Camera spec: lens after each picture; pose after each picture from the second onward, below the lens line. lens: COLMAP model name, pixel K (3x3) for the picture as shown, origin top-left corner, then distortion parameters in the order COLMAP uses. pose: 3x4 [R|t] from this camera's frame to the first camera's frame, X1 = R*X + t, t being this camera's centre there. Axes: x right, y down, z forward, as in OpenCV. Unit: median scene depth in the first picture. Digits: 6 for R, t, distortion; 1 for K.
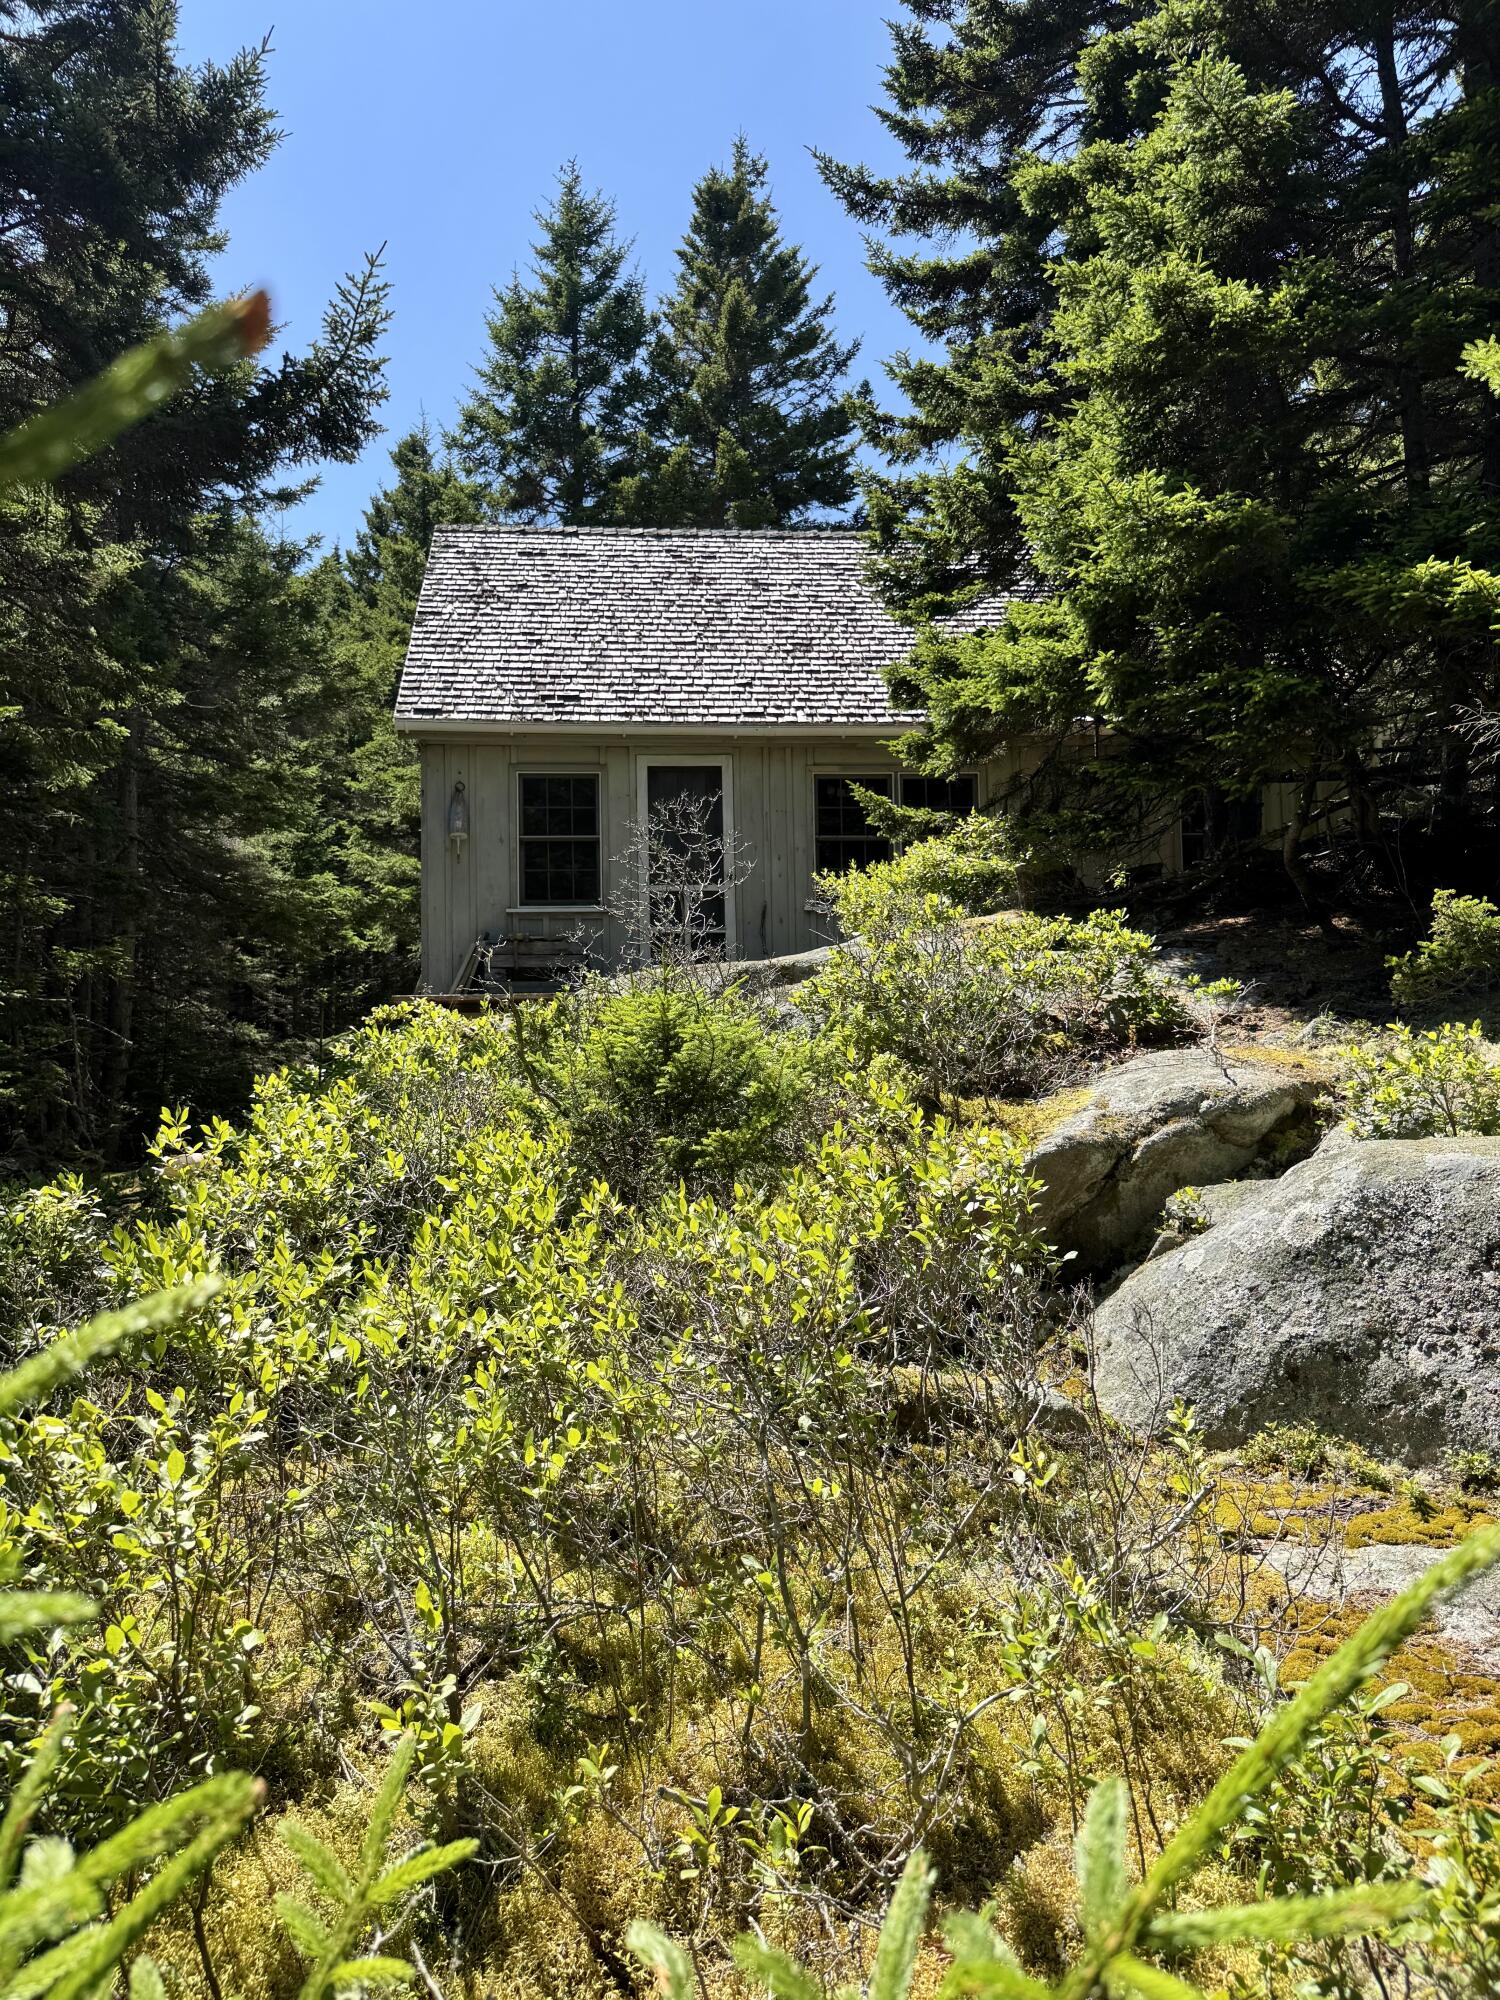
lens RADIAL K [[1400.9, 0, 766.6], [0, 1400.9, 1046.0], [0, 0, 1]] dist [0.052818, -0.071399]
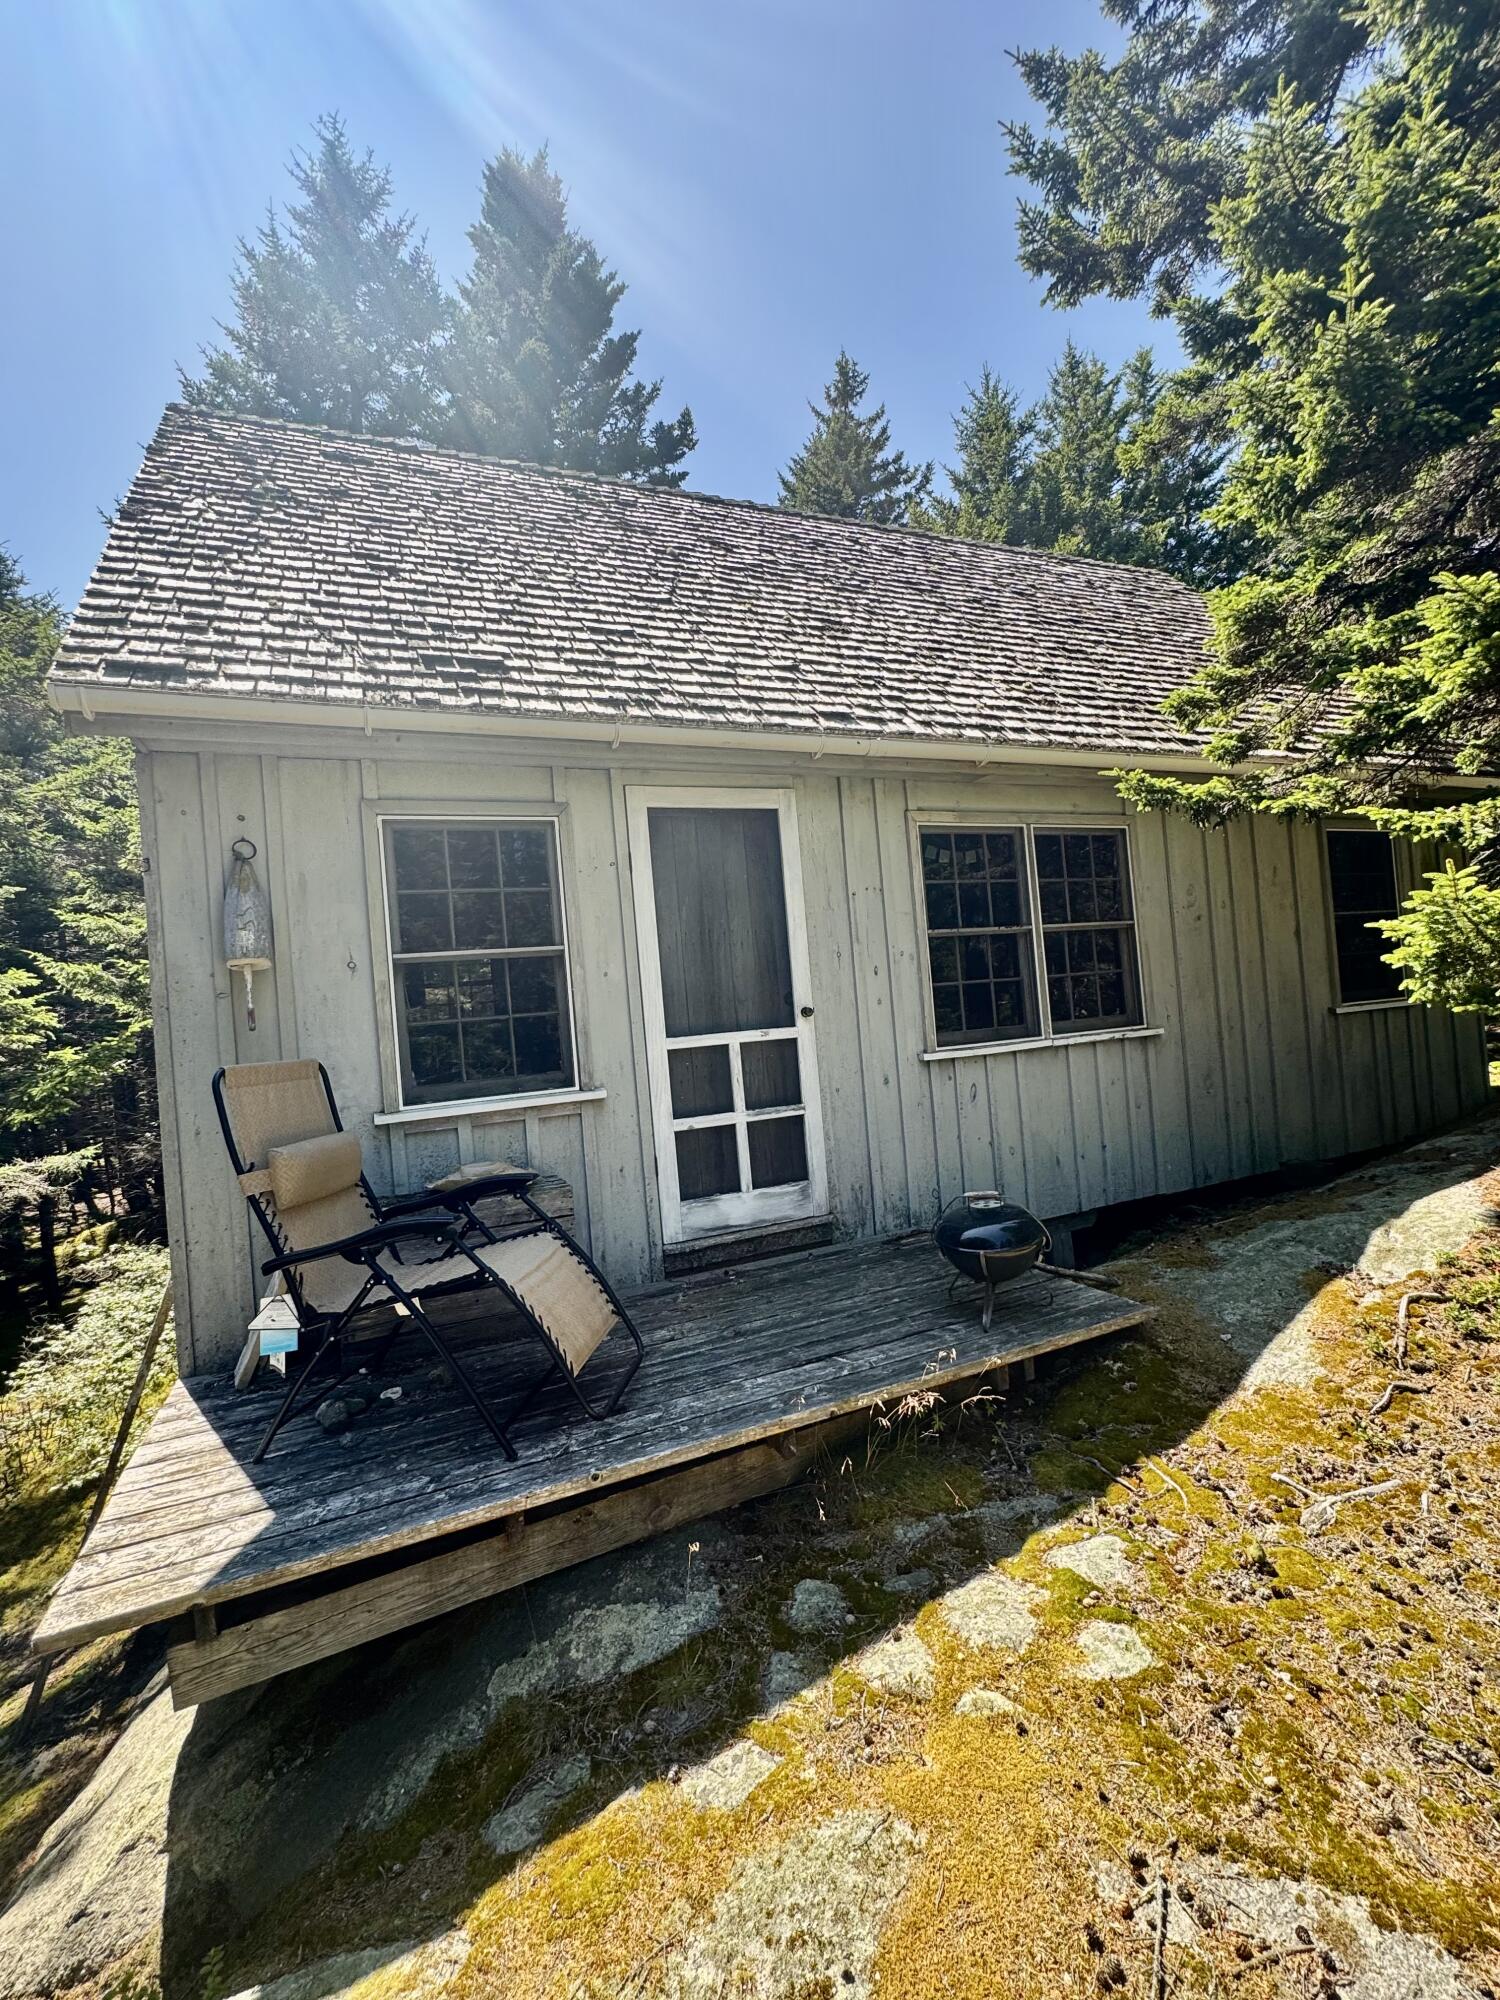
lens RADIAL K [[877.0, 0, 755.0], [0, 877.0, 996.8], [0, 0, 1]] dist [0.000820, -0.000470]
pose [[0.947651, -0.053487, 0.314797, -0.153807], [0.049359, 0.998559, 0.021076, -0.134920], [-0.315470, -0.004435, 0.948925, 0.682556]]
